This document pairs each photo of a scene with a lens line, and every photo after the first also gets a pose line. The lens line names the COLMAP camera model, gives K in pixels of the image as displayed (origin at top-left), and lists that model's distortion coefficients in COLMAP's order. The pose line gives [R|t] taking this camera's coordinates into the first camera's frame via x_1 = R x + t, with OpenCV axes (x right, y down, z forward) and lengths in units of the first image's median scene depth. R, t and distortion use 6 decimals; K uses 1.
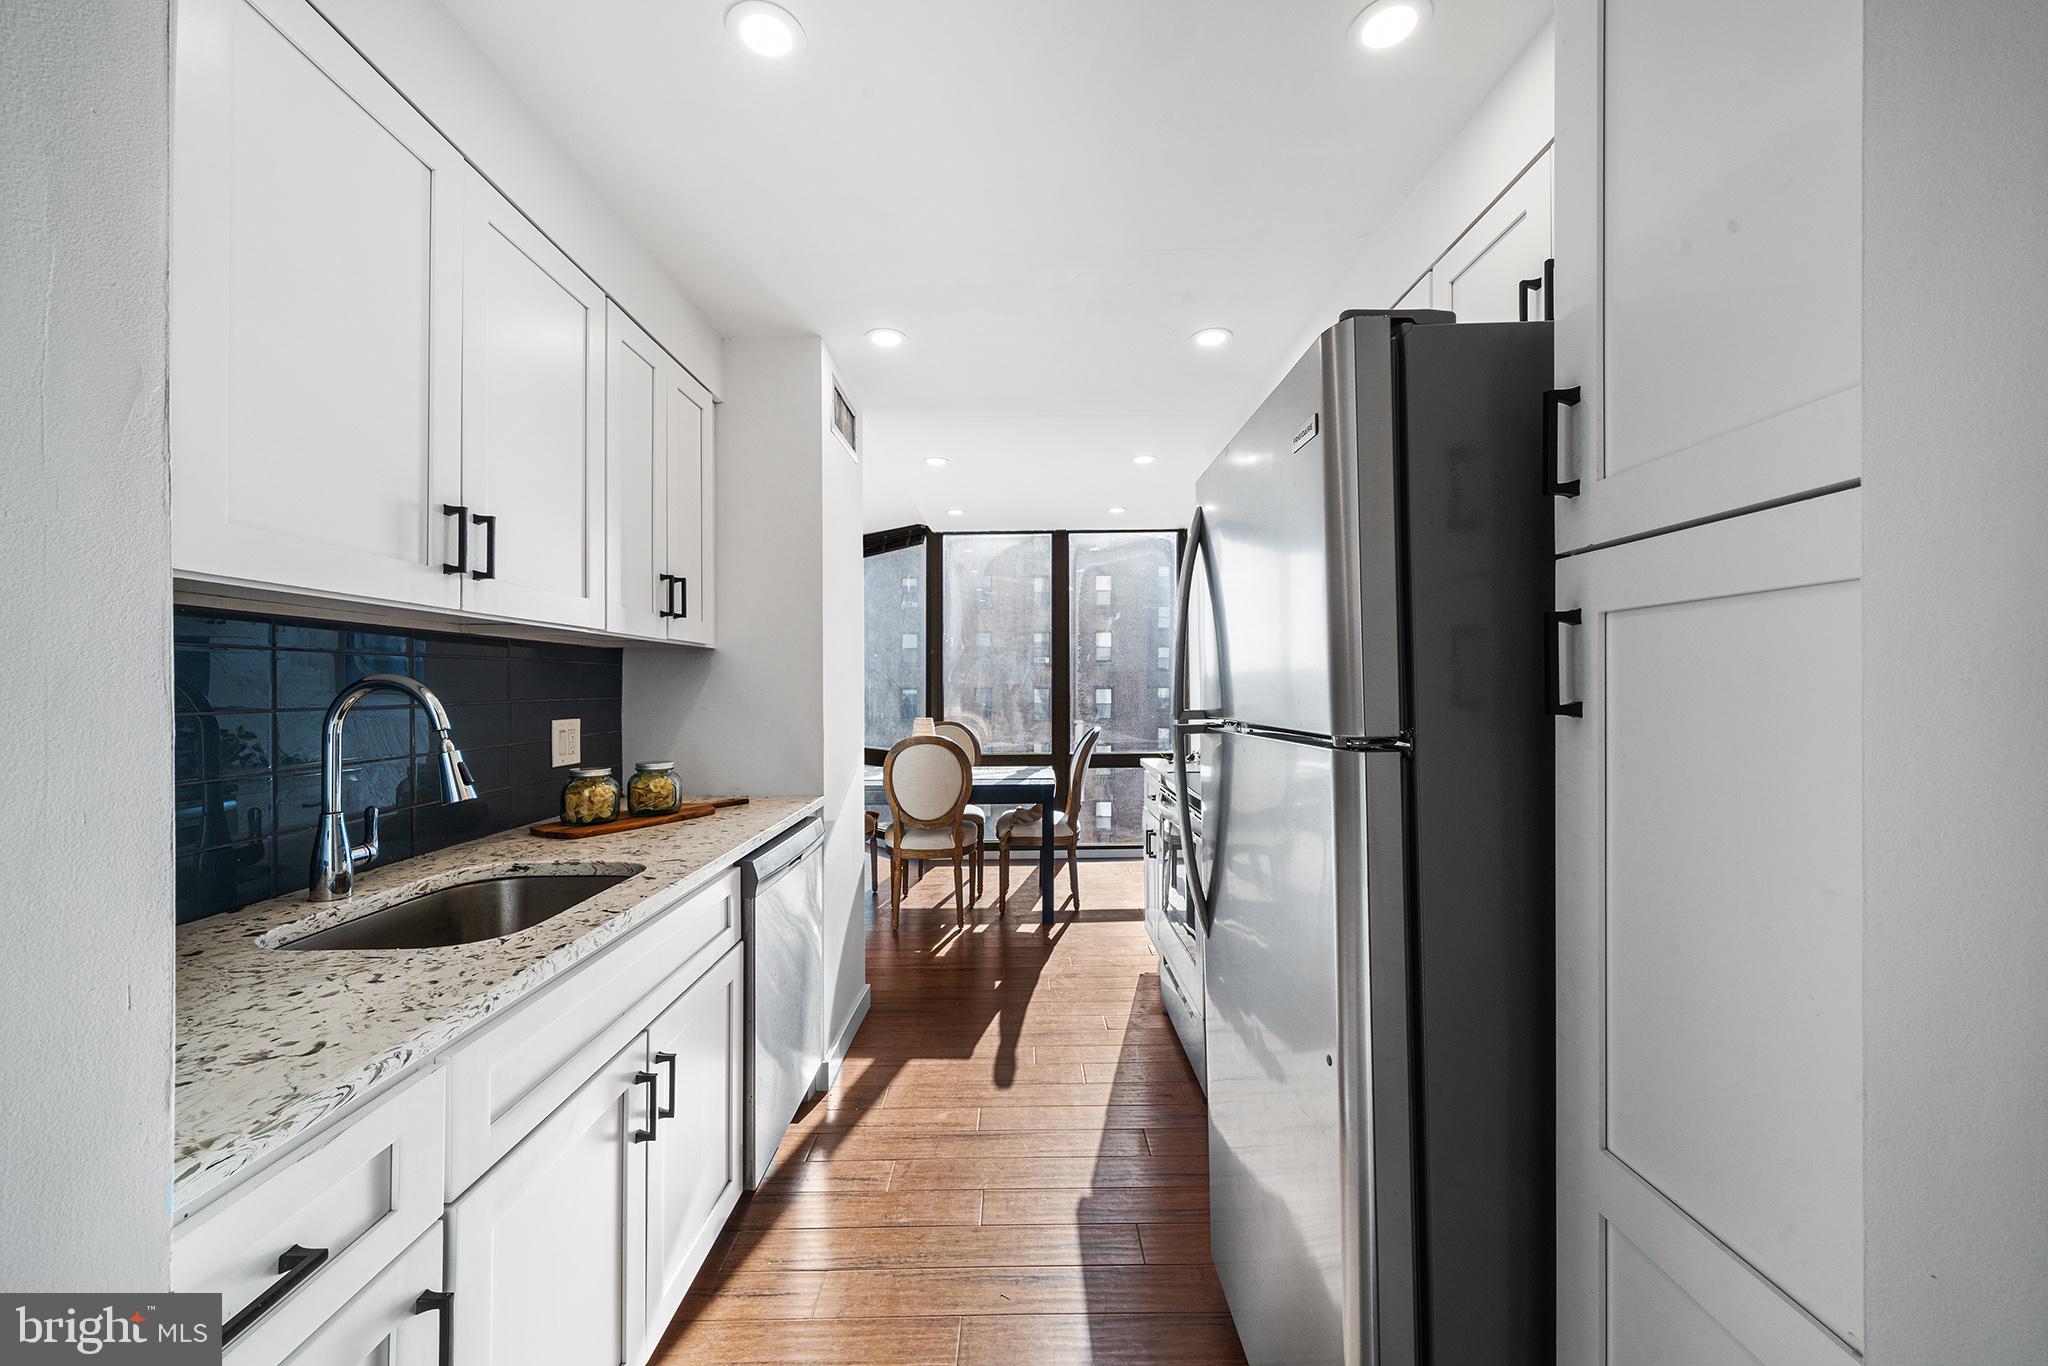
lens RADIAL K [[778.7, 0, 1007.4], [0, 778.7, 689.0], [0, 0, 1]] dist [0.004220, -0.002036]
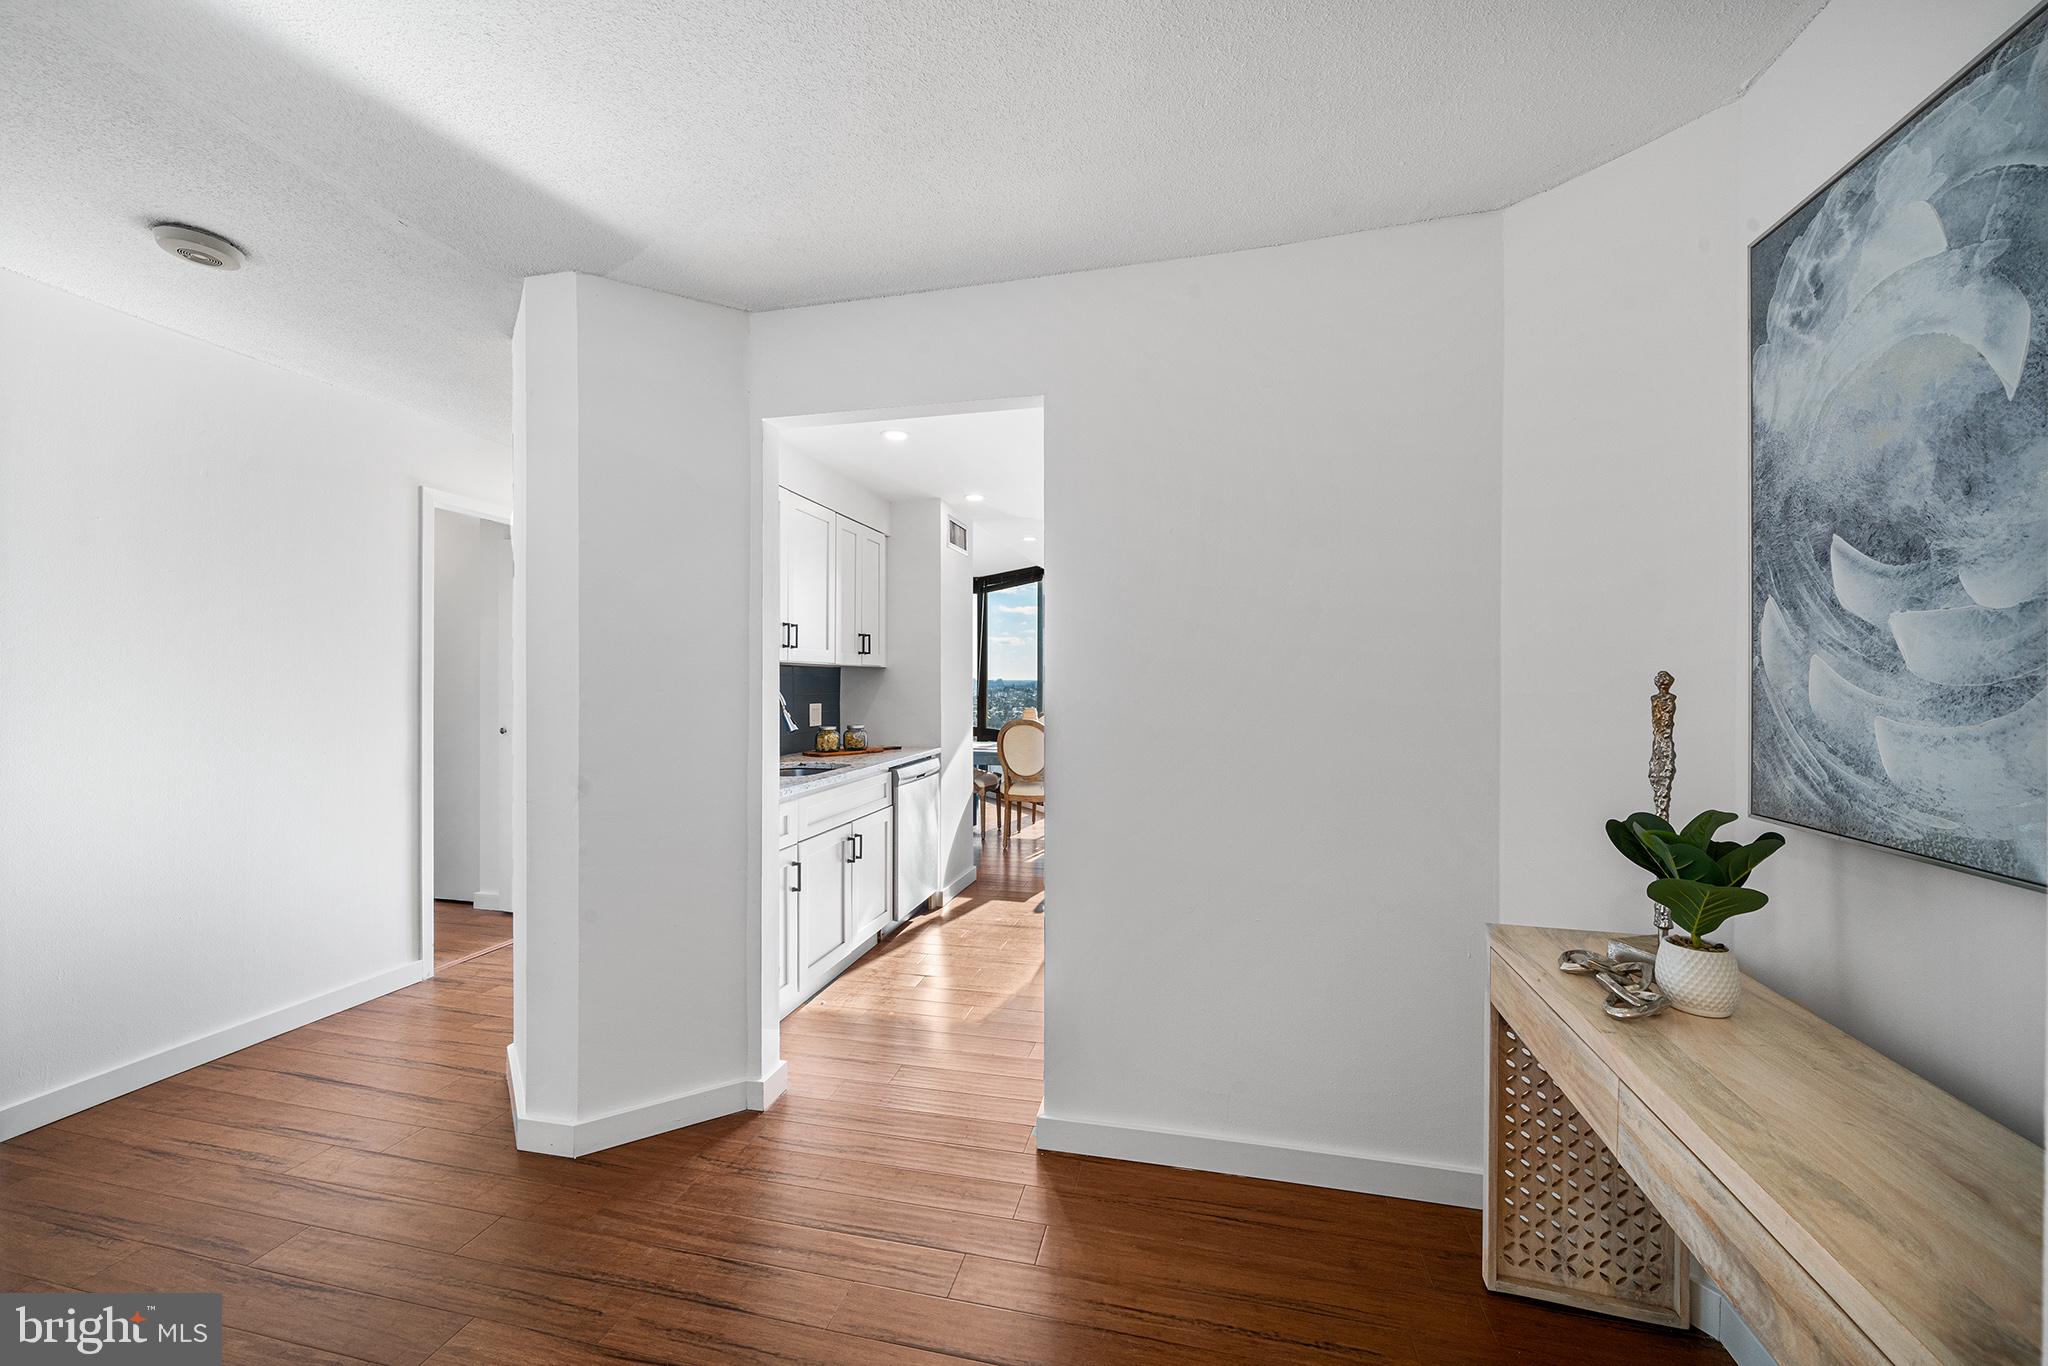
lens RADIAL K [[778.7, 0, 1028.2], [0, 778.7, 691.8], [0, 0, 1]] dist [0.004220, -0.002036]
pose [[0.977345, 0.004562, -0.211604, 0.426108], [-0.003472, 0.999979, 0.005522, -0.006289], [0.211624, -0.004662, 0.977340, -0.909438]]
